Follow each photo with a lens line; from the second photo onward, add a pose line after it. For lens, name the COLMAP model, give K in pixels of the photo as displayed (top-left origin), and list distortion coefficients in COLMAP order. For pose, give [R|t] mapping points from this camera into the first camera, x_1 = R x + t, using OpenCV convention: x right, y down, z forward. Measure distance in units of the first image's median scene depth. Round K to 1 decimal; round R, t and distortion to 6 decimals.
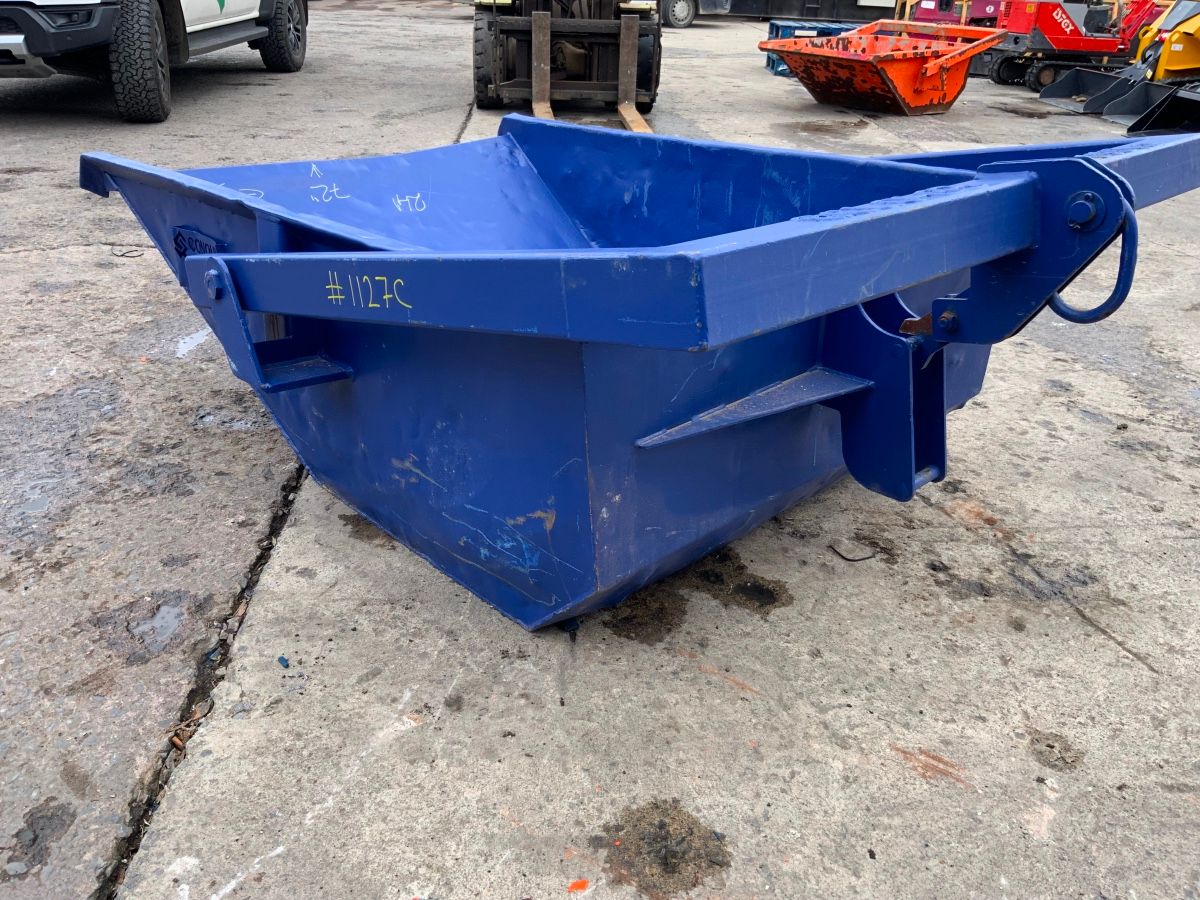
lens RADIAL K [[986.4, 0, 600.0], [0, 986.4, 450.0], [0, 0, 1]] dist [0.071972, -0.135992]
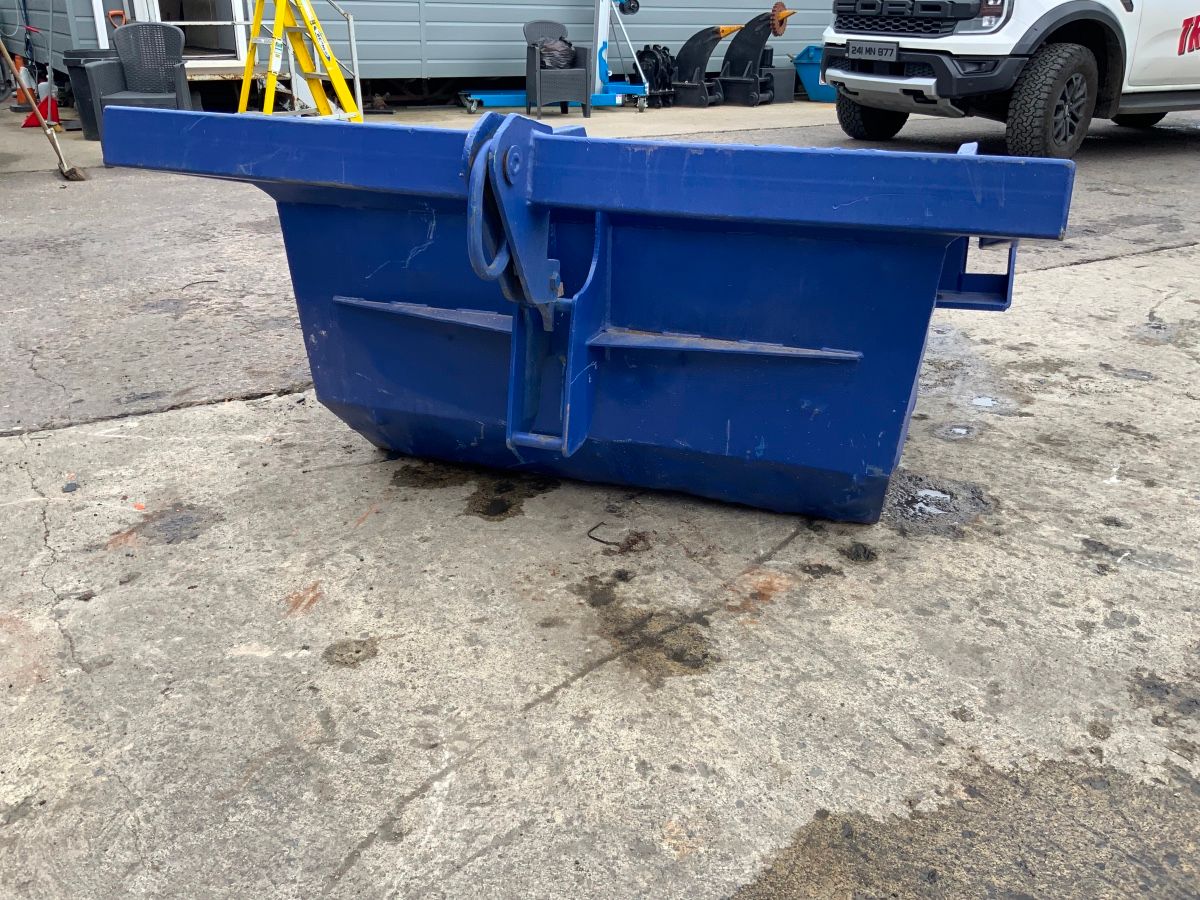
lens RADIAL K [[982.4, 0, 600.0], [0, 982.4, 450.0], [0, 0, 1]] dist [0.117104, -0.236499]
pose [[0.455309, 0.330714, -0.826633, 1.126624], [-0.388436, 0.909217, 0.149804, -0.130069], [0.801131, 0.252887, 0.542436, 0.469761]]
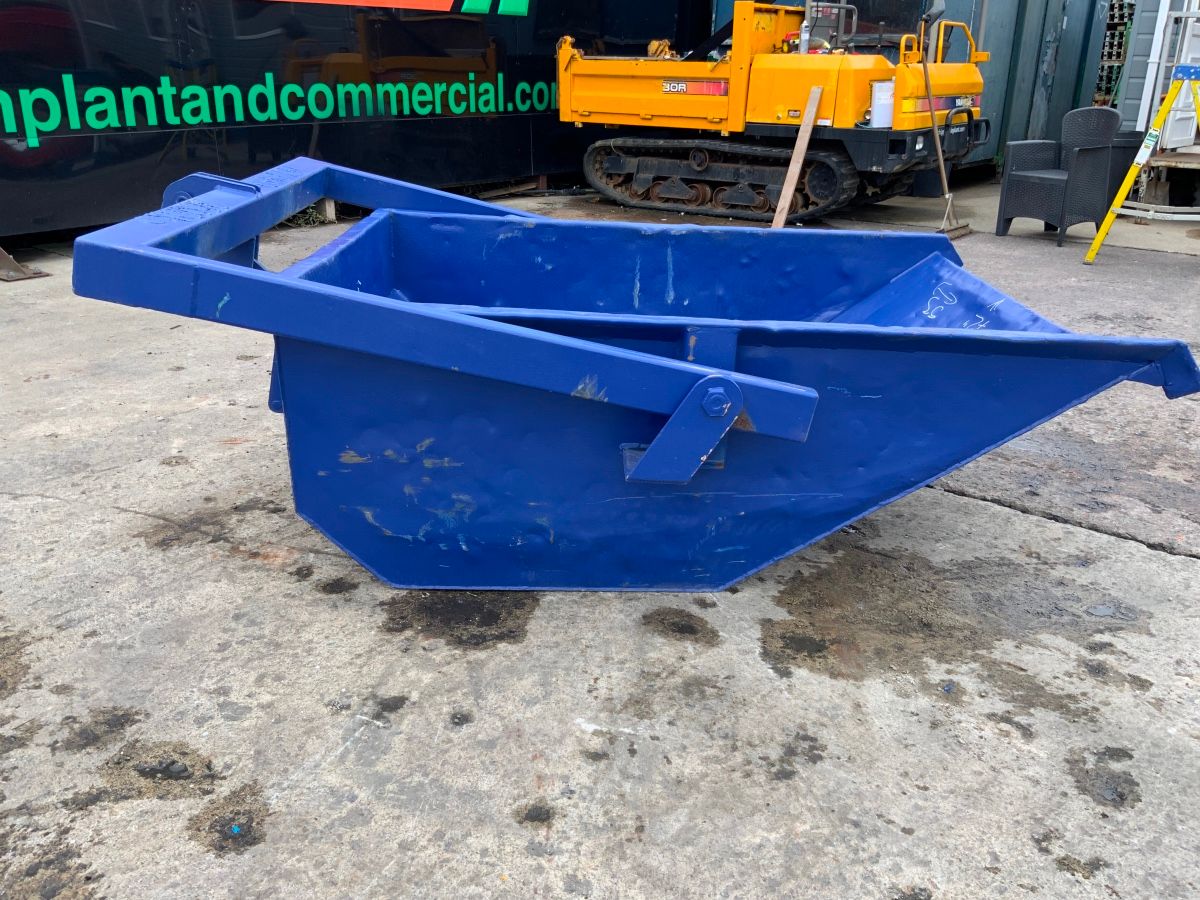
lens RADIAL K [[982.4, 0, 600.0], [0, 982.4, 450.0], [0, 0, 1]] dist [0.117104, -0.236499]
pose [[-0.673616, 0.224447, -0.704177, 1.008901], [-0.355208, 0.737205, 0.574766, -0.887763], [0.648127, 0.637301, -0.416867, 1.868676]]
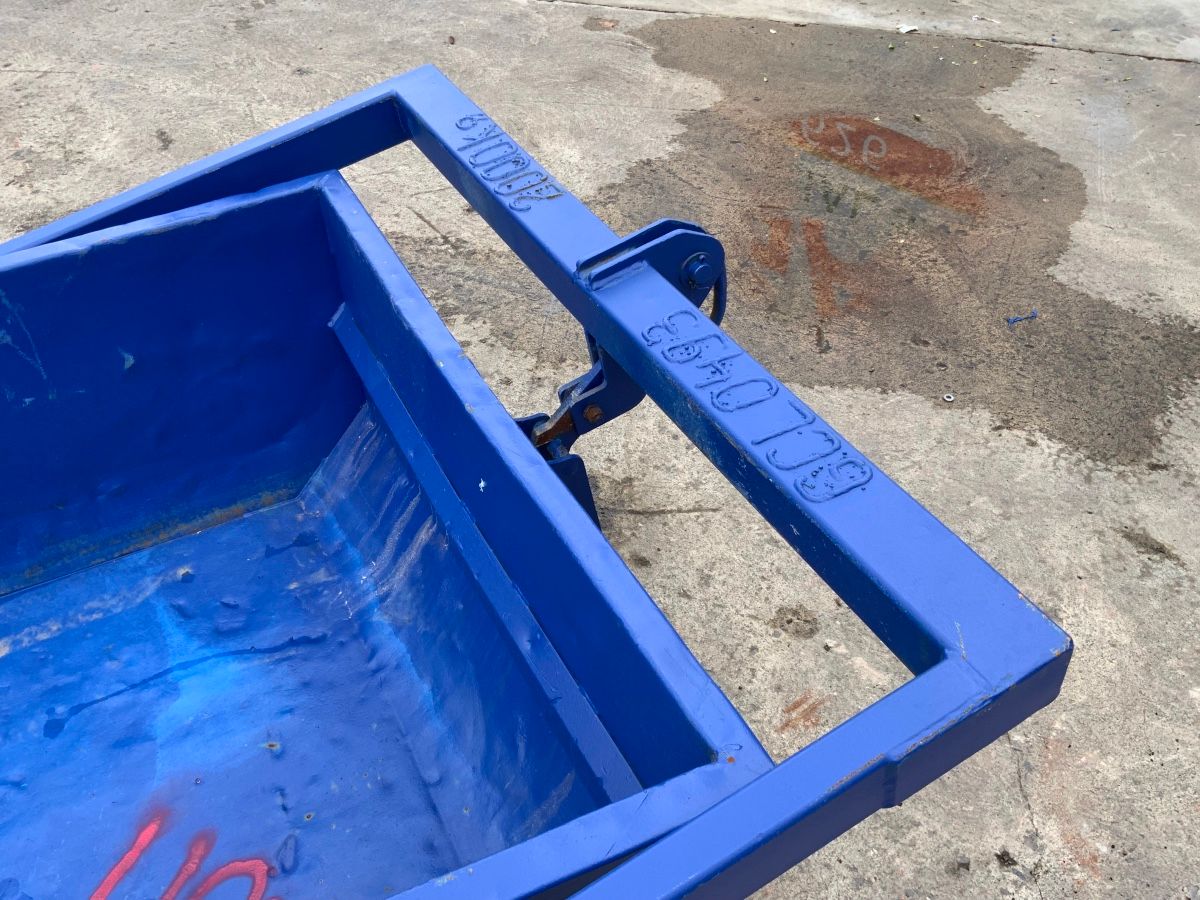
lens RADIAL K [[986.4, 0, 600.0], [0, 986.4, 450.0], [0, 0, 1]] dist [0.071972, -0.135992]
pose [[0.259276, -0.666693, 0.698783, -0.281444], [0.412317, 0.730686, 0.544144, -0.527462], [-0.873367, 0.147037, 0.464338, 0.485051]]
